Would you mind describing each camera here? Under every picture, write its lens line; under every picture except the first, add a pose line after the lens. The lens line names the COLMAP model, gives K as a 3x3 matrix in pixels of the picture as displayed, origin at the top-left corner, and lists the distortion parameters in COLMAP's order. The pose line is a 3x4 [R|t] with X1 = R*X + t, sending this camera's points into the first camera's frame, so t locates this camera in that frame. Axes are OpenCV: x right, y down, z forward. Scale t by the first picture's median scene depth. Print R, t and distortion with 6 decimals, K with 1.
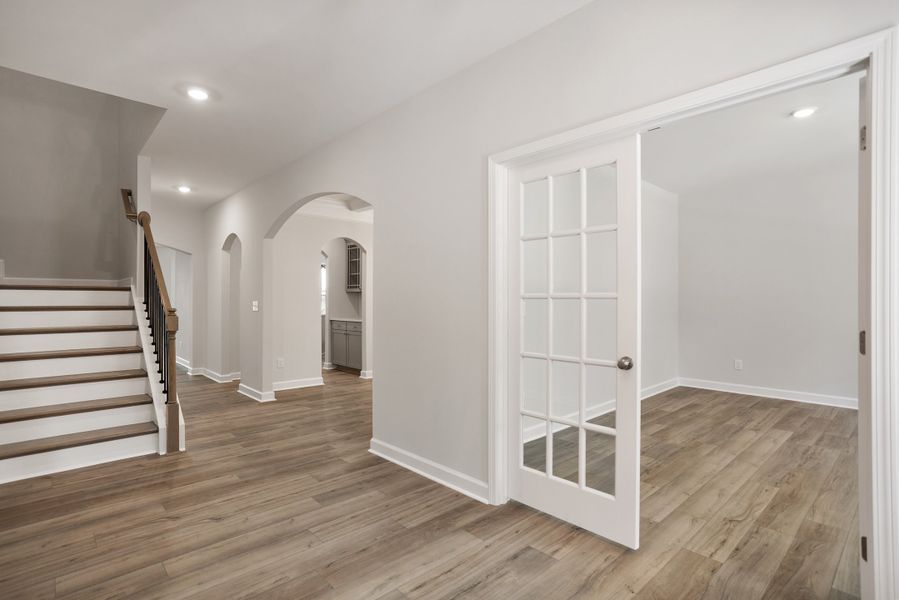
lens RADIAL K [[442.4, 0, 434.3], [0, 442.4, 299.5], [0, 0, 1]] dist [0.001309, 0.000522]
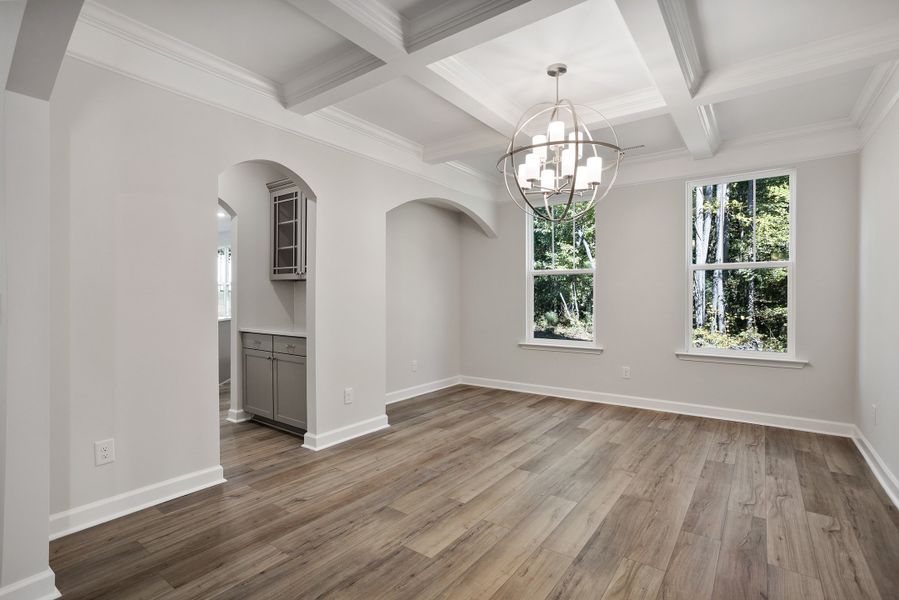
lens RADIAL K [[434.9, 0, 448.6], [0, 434.9, 294.3], [0, 0, 1]] dist [-0.023708, -0.000152]
pose [[0.977845, -0.001937, 0.209323, -0.102052], [0.002703, 0.999991, -0.003376, 0.003713], [-0.209314, 0.003867, 0.977841, 0.452157]]
